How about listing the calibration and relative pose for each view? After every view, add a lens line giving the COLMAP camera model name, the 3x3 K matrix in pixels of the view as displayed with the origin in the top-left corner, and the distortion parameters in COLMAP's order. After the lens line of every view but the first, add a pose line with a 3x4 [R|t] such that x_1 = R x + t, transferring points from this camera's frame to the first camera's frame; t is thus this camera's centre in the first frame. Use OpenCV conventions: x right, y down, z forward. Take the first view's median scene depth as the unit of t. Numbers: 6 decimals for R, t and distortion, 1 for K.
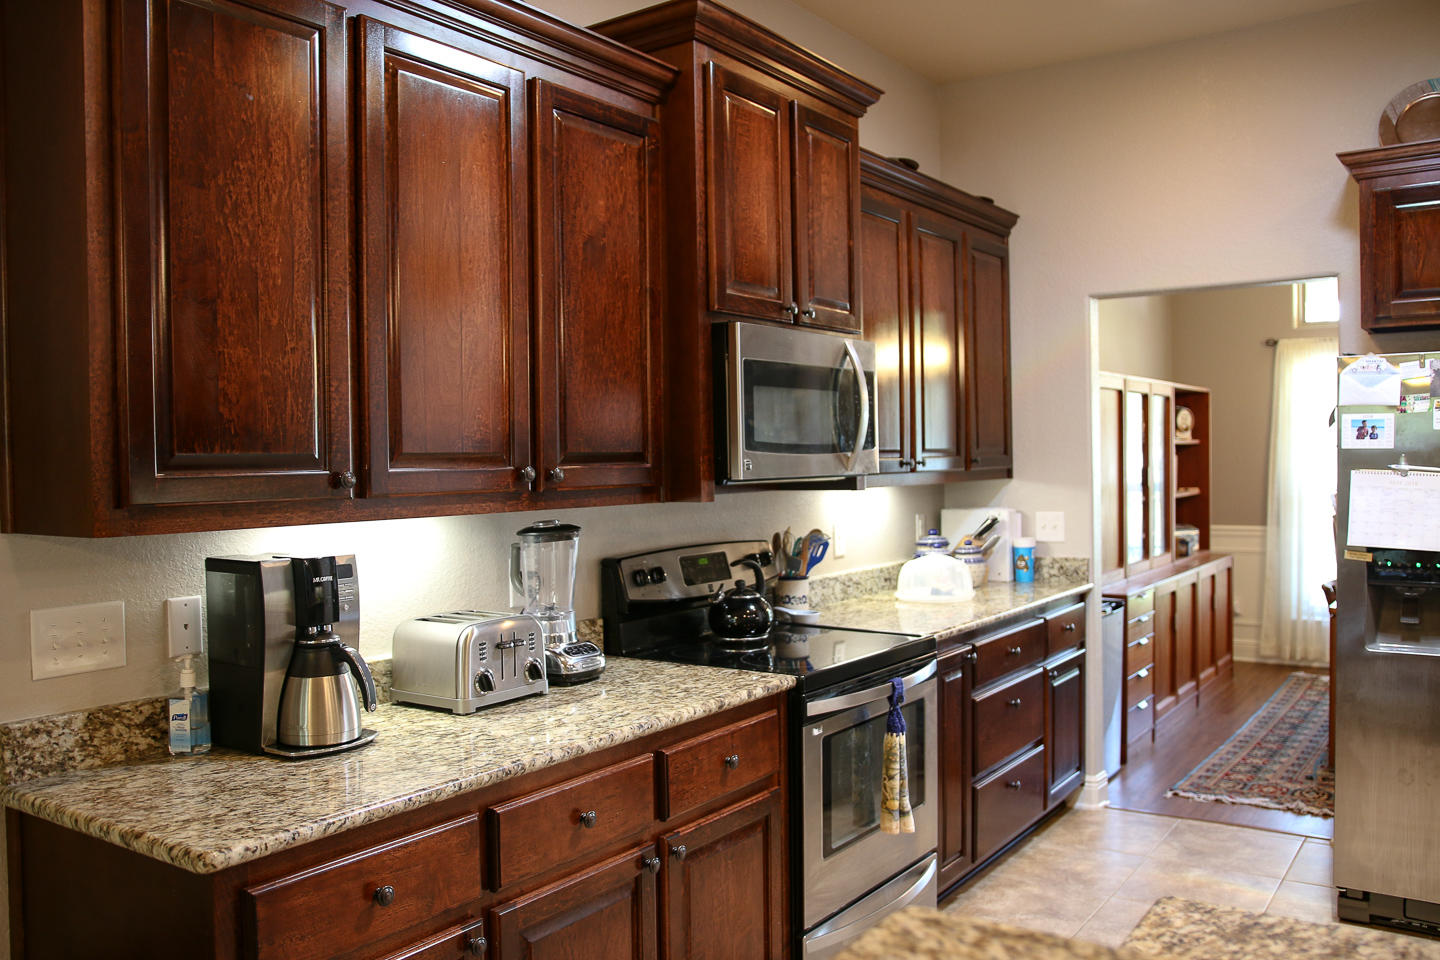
lens RADIAL K [[1223.2, 0, 720.0], [0, 1223.2, 480.0], [0, 0, 1]] dist [-0.088970, 0.093020]
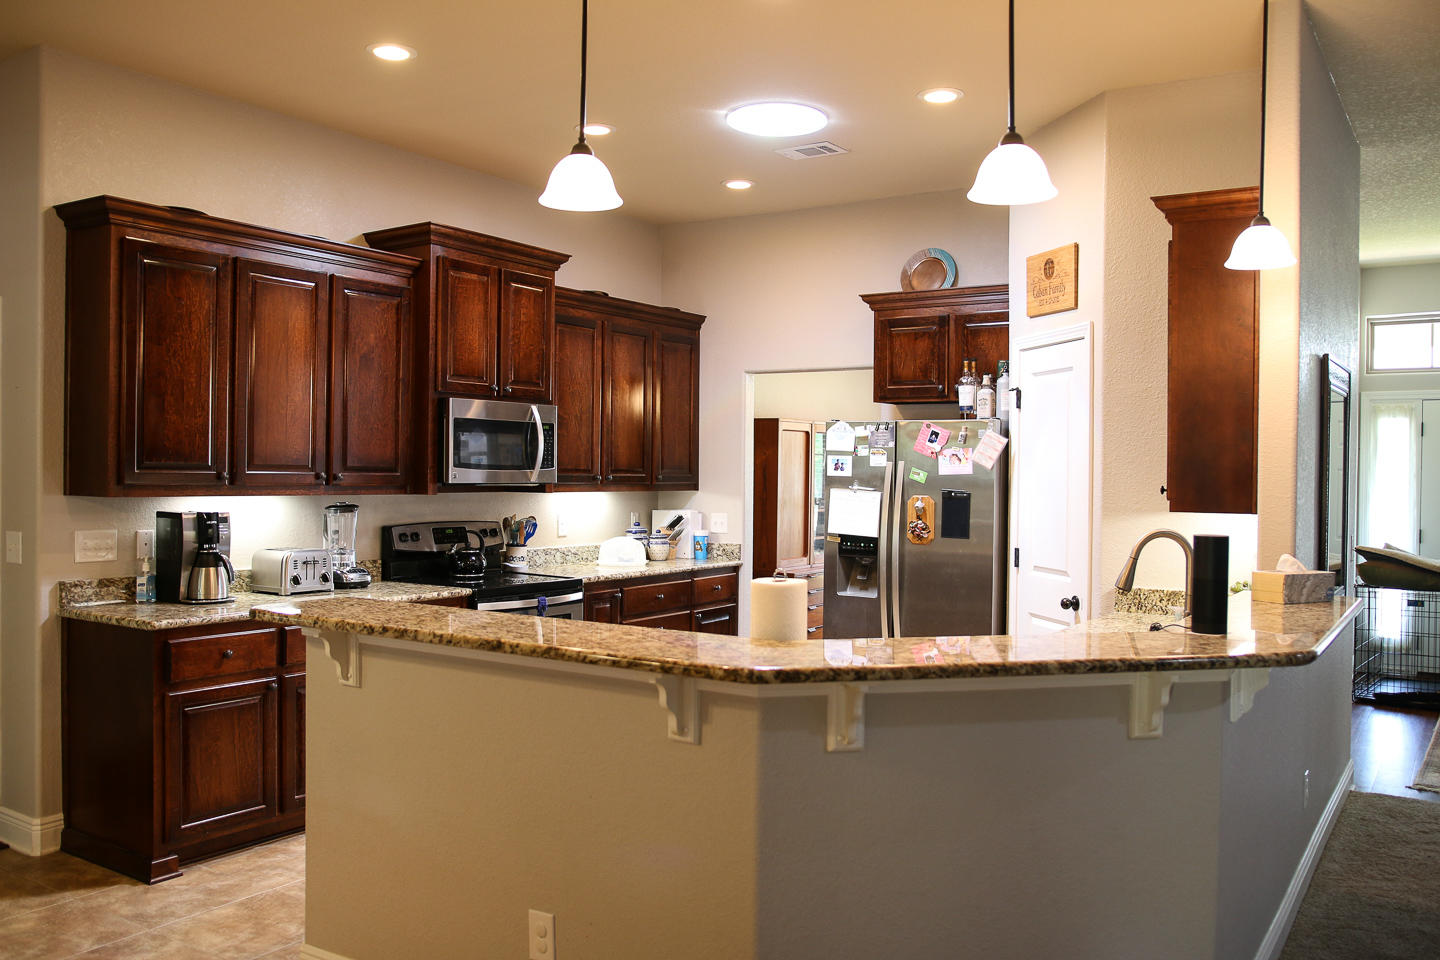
lens RADIAL K [[1223.2, 0, 720.0], [0, 1223.2, 480.0], [0, 0, 1]] dist [-0.088970, 0.093020]
pose [[0.999175, 0.027964, 0.029466, 0.400591], [-0.027598, 0.999538, -0.012767, 0.007820], [-0.029809, 0.011944, 0.999484, -0.919534]]
